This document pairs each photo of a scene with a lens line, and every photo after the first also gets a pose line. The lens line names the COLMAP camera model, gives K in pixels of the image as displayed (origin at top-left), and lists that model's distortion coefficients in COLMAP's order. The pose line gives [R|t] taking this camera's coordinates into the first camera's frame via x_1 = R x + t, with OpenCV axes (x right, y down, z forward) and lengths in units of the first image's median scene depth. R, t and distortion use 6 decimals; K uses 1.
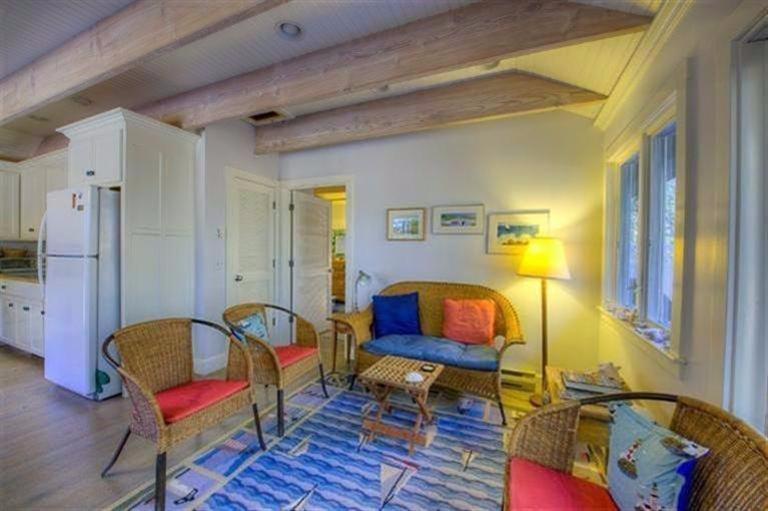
lens RADIAL K [[309.9, 0, 383.3], [0, 309.9, 254.6], [0, 0, 1]] dist [-0.000860, -0.000026]
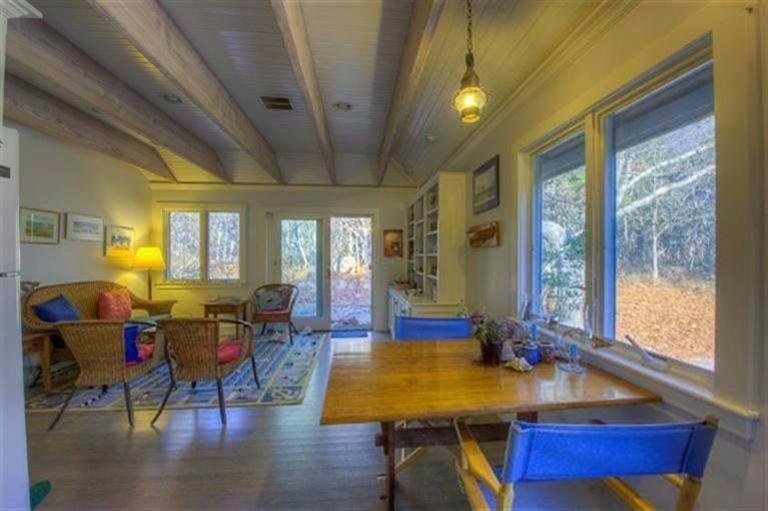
lens RADIAL K [[309.9, 0, 383.4], [0, 309.9, 255.2], [0, 0, 1]] dist [-0.000860, -0.000026]
pose [[-0.478970, -0.014692, 0.877708, -1.473264], [0.001855, 0.999841, 0.017749, -0.028847], [-0.877829, 0.010129, -0.478867, 0.620883]]
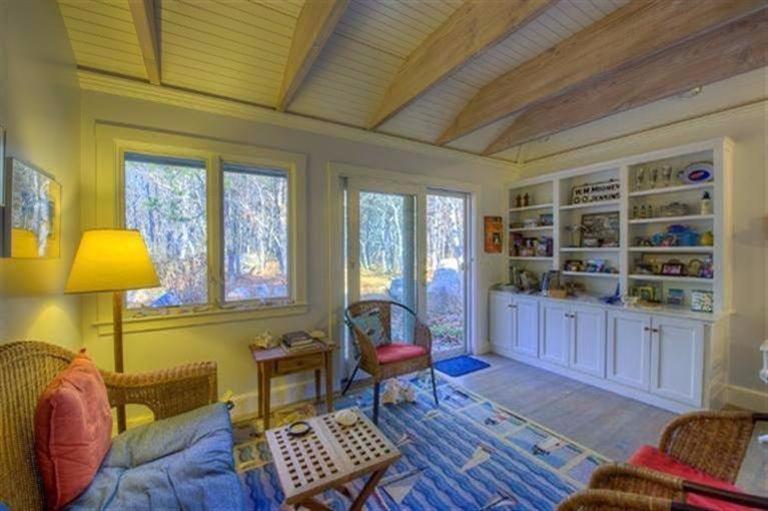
lens RADIAL K [[309.9, 0, 383.9], [0, 309.9, 253.2], [0, 0, 1]] dist [-0.000860, -0.000026]
pose [[-0.821228, -0.014299, 0.570421, -0.288965], [-0.000248, 0.999695, 0.024702, -0.017494], [-0.570600, 0.020144, -0.820981, 1.105613]]
